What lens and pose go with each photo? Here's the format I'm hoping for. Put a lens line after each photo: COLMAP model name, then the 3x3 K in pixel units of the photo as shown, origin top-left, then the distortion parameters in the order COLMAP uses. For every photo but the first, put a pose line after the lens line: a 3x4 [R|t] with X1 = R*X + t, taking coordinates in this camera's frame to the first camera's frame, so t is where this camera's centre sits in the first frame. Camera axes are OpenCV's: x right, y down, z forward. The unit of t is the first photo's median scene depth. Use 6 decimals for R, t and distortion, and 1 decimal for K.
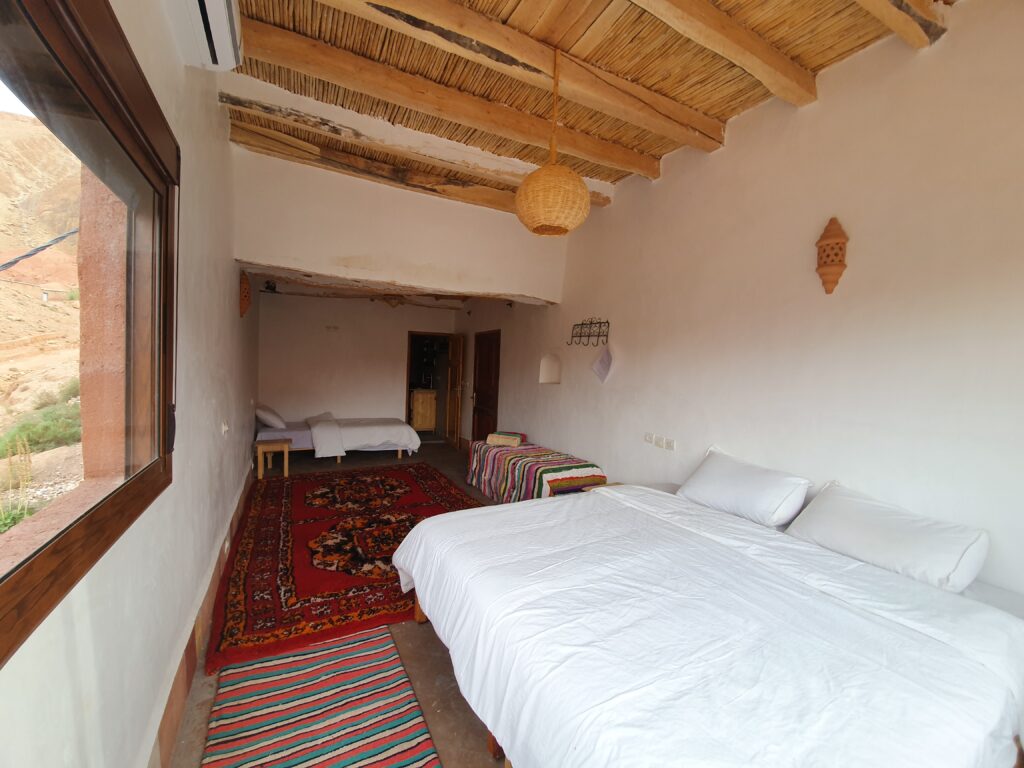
lens RADIAL K [[425.3, 0, 504.8], [0, 425.3, 383.2], [0, 0, 1]] dist [0.009118, -0.017617]
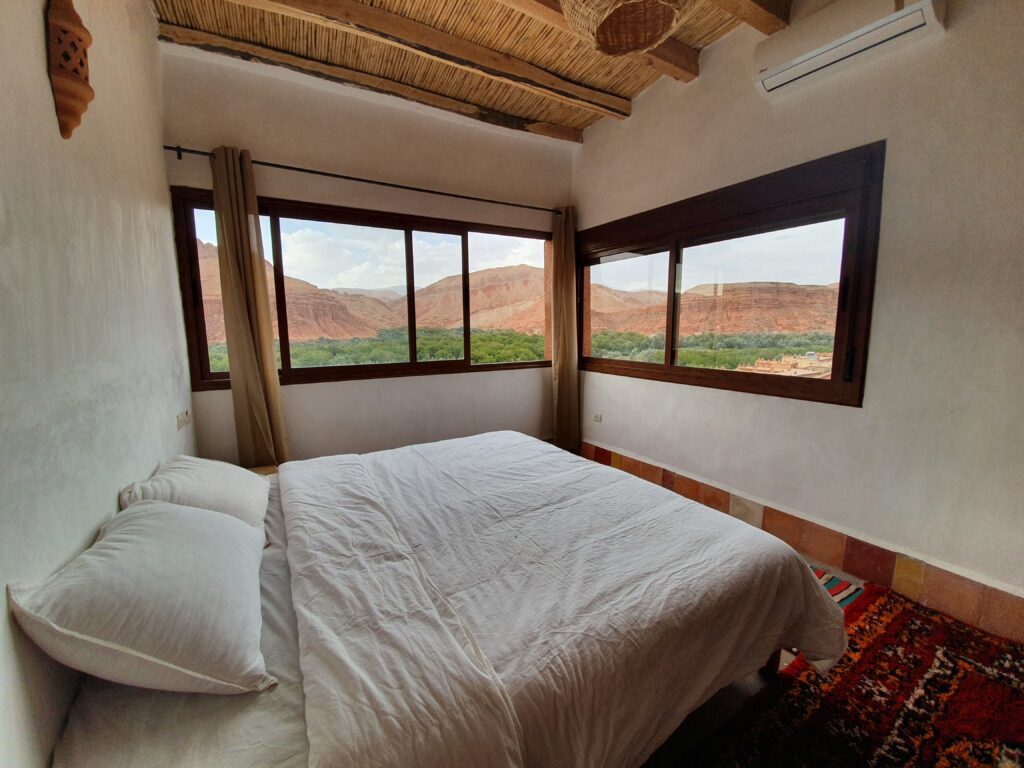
lens RADIAL K [[425.3, 0, 504.8], [0, 425.3, 383.2], [0, 0, 1]] dist [0.009118, -0.017617]
pose [[-0.998689, -0.022753, -0.045846, 0.284951], [-0.030204, 0.985149, 0.169027, -0.022043], [0.041319, 0.170190, -0.984545, 1.585320]]
